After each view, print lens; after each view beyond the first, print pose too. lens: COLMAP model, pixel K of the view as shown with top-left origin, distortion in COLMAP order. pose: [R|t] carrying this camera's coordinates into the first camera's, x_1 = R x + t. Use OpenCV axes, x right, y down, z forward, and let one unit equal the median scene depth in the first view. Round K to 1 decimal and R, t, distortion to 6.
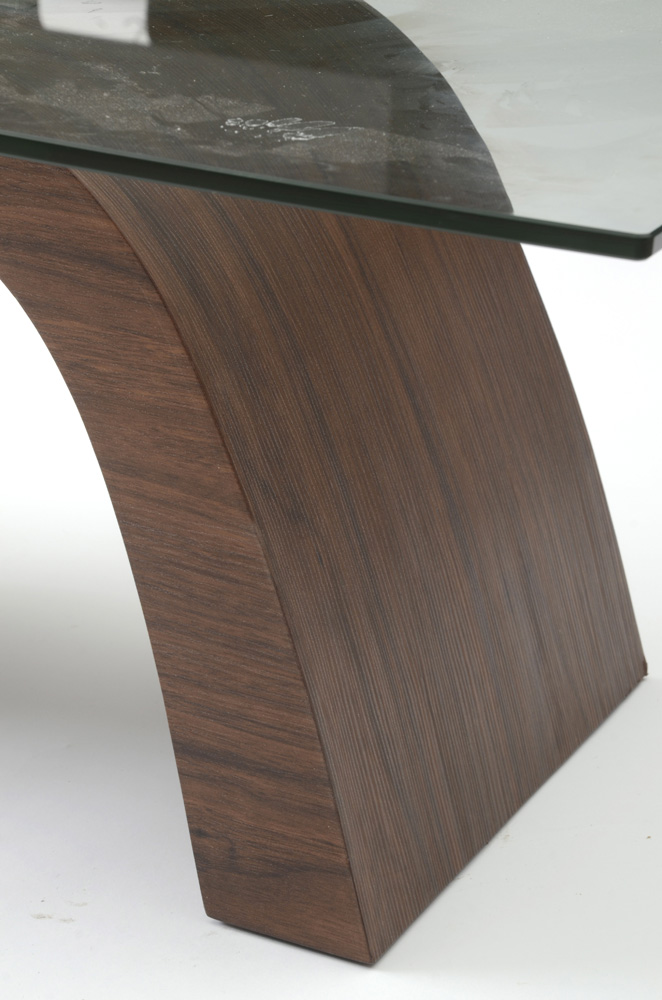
lens RADIAL K [[3157.1, 0, 344.6], [0, 3157.1, 525.9], [0, 0, 1]] dist [0.691282, 0.069741]
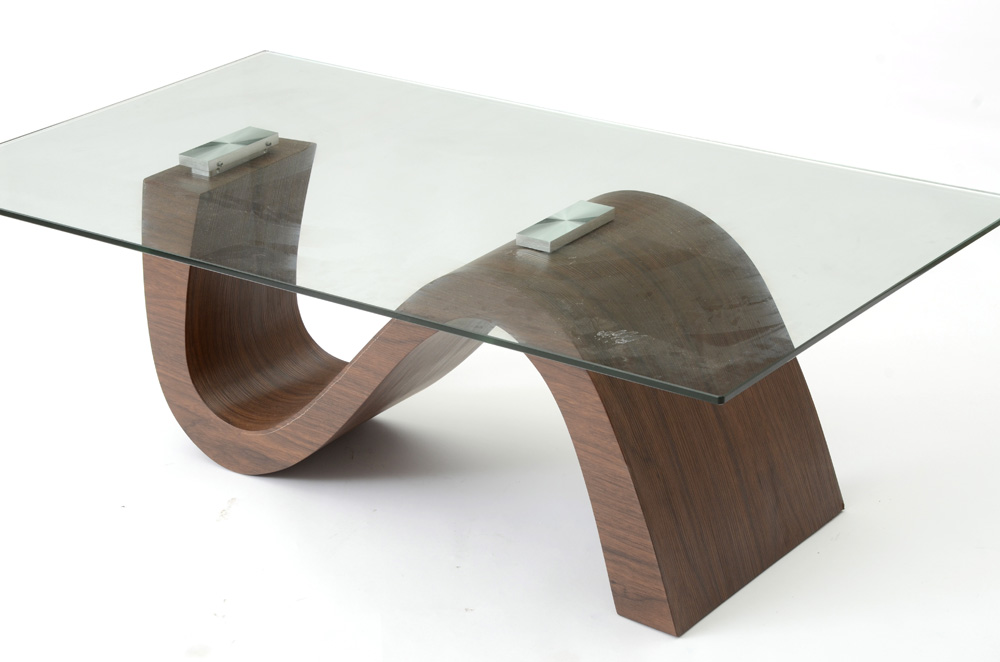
lens RADIAL K [[2709.9, 0, 500.0], [0, 2709.9, 331.0], [0, 0, 1]] dist [0.468809, 0.193177]
pose [[0.976766, 0.012520, -0.213942, 0.333216], [-0.002663, 0.998924, 0.046301, -0.206516], [0.214292, -0.044656, 0.975748, -1.141082]]
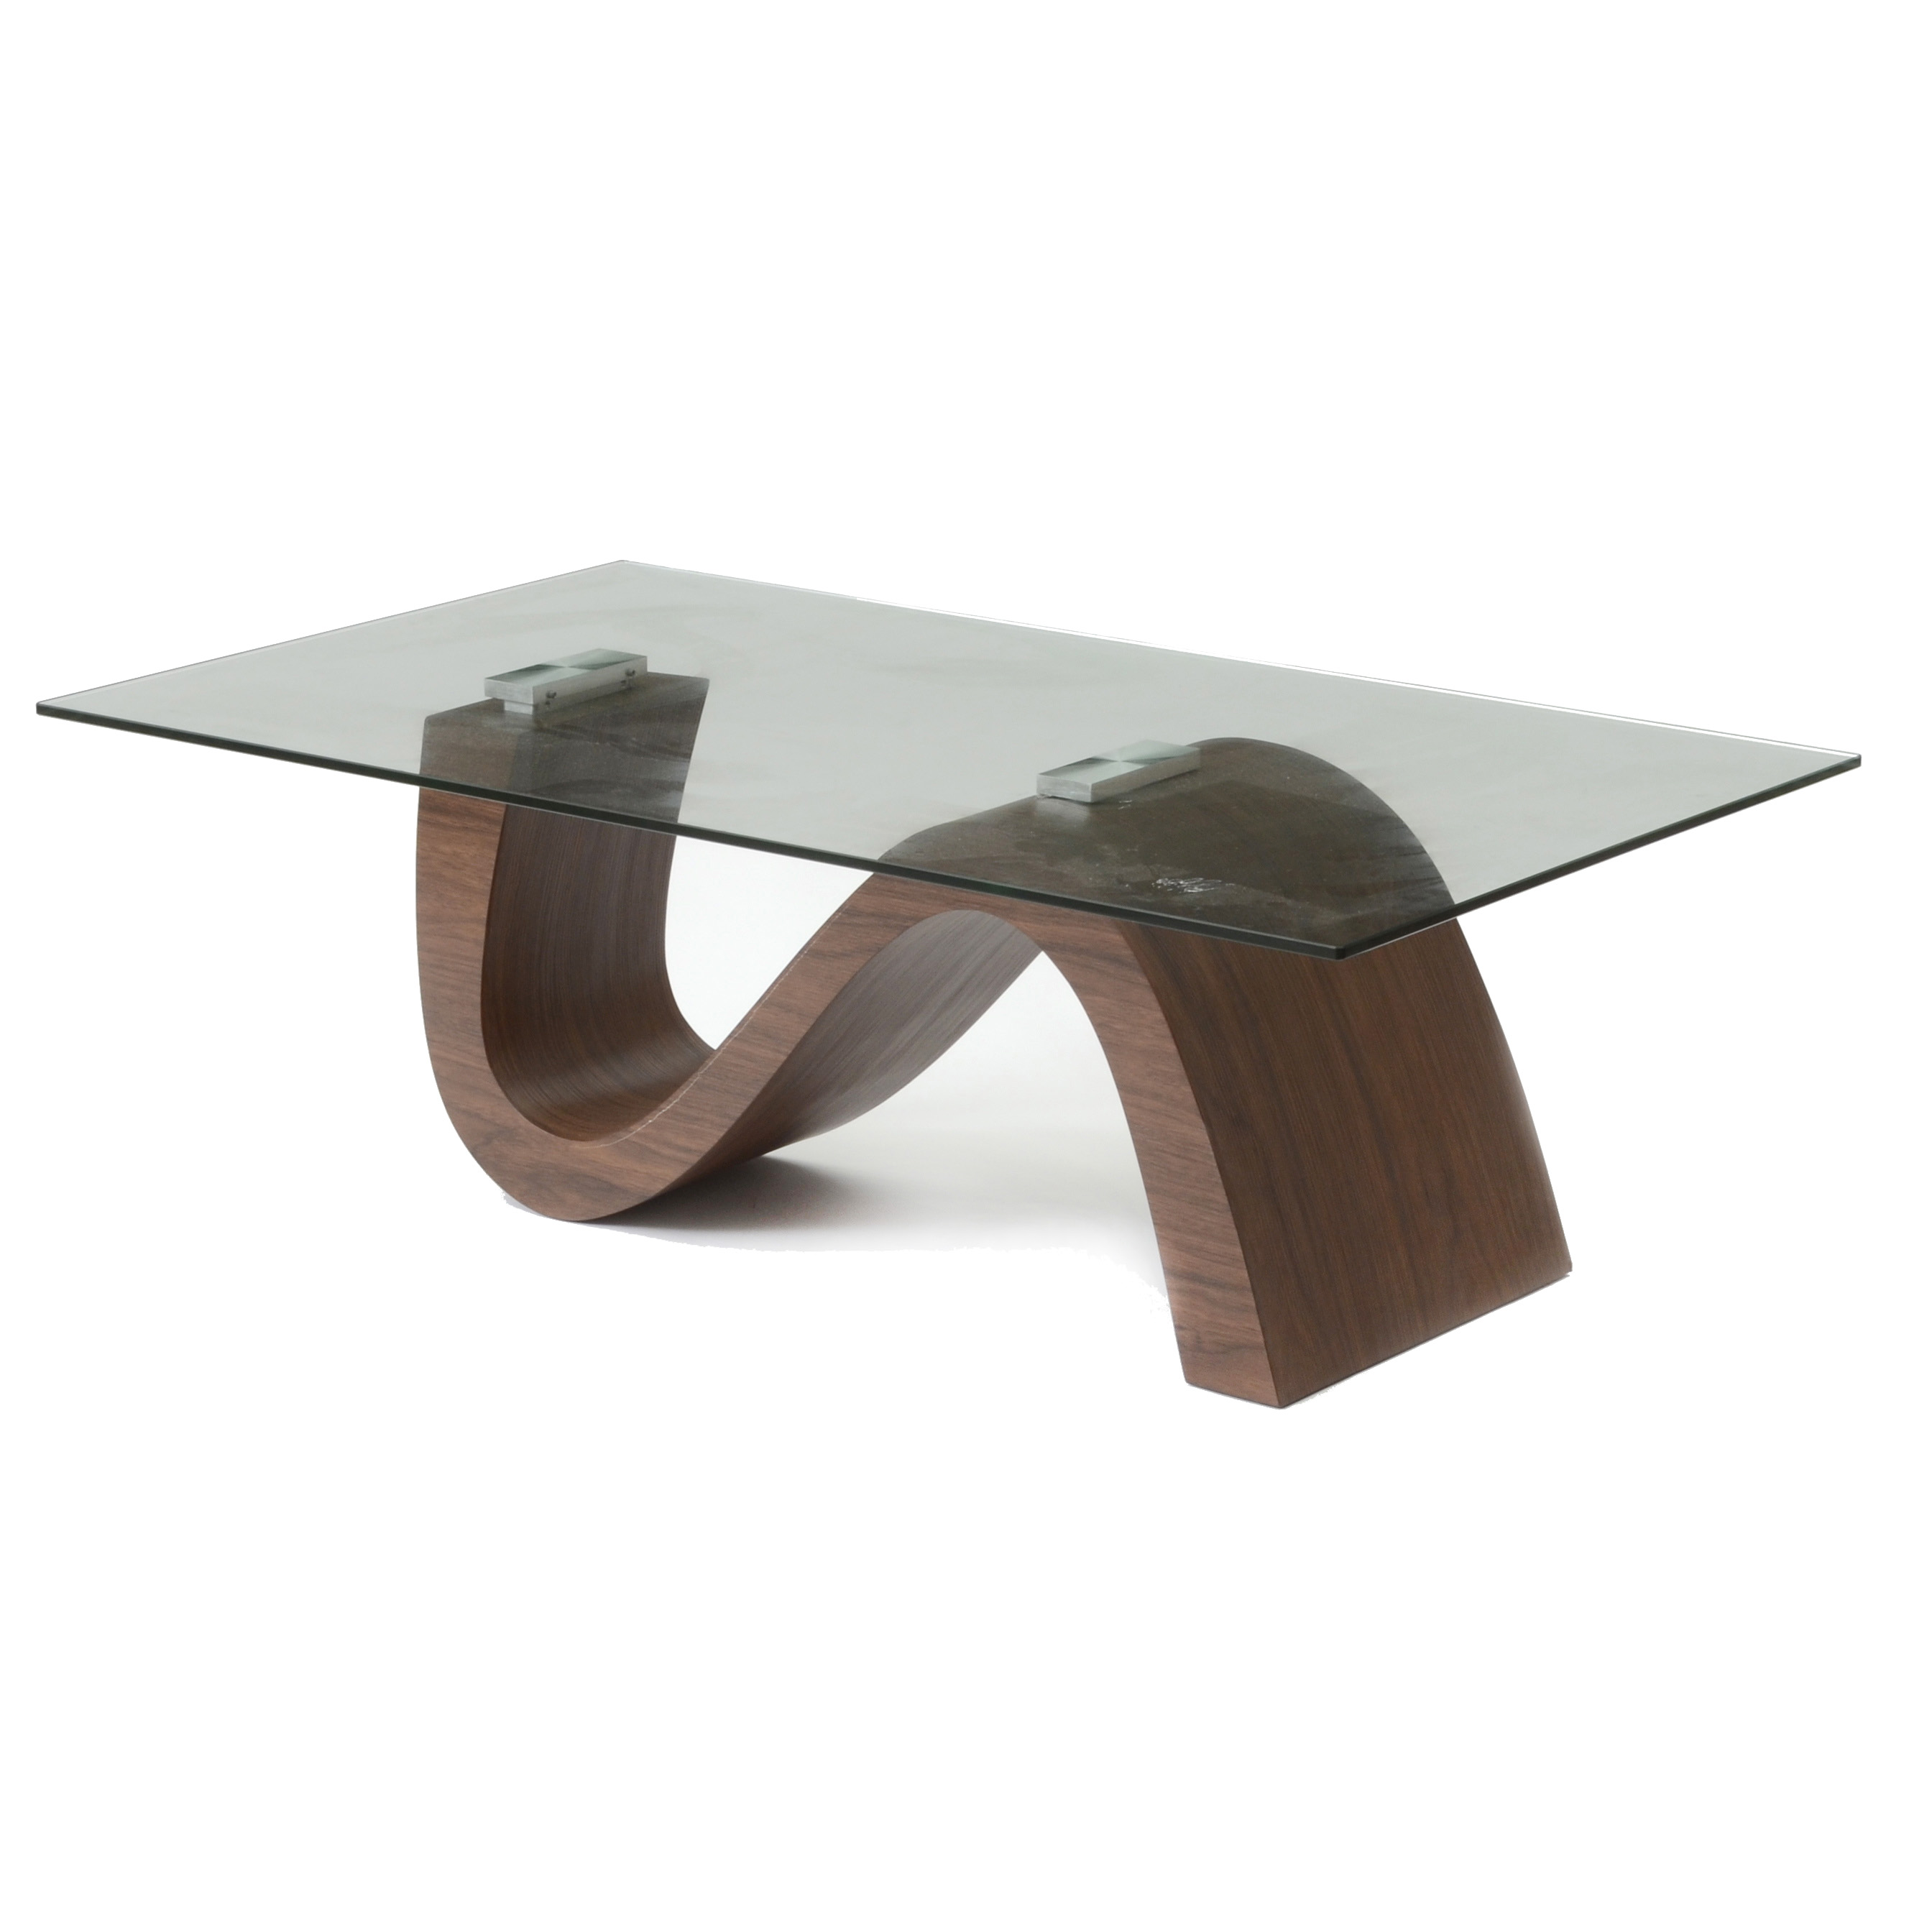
lens RADIAL K [[6819.8, 0, 966.0], [0, 6819.8, 966.0], [0, 0, 1]] dist [-0.100797, -1.061853]
pose [[0.973303, 0.007732, -0.229394, 0.627224], [-0.027313, 0.996232, -0.082310, 0.201484], [0.227893, 0.086378, 0.969847, -2.311122]]
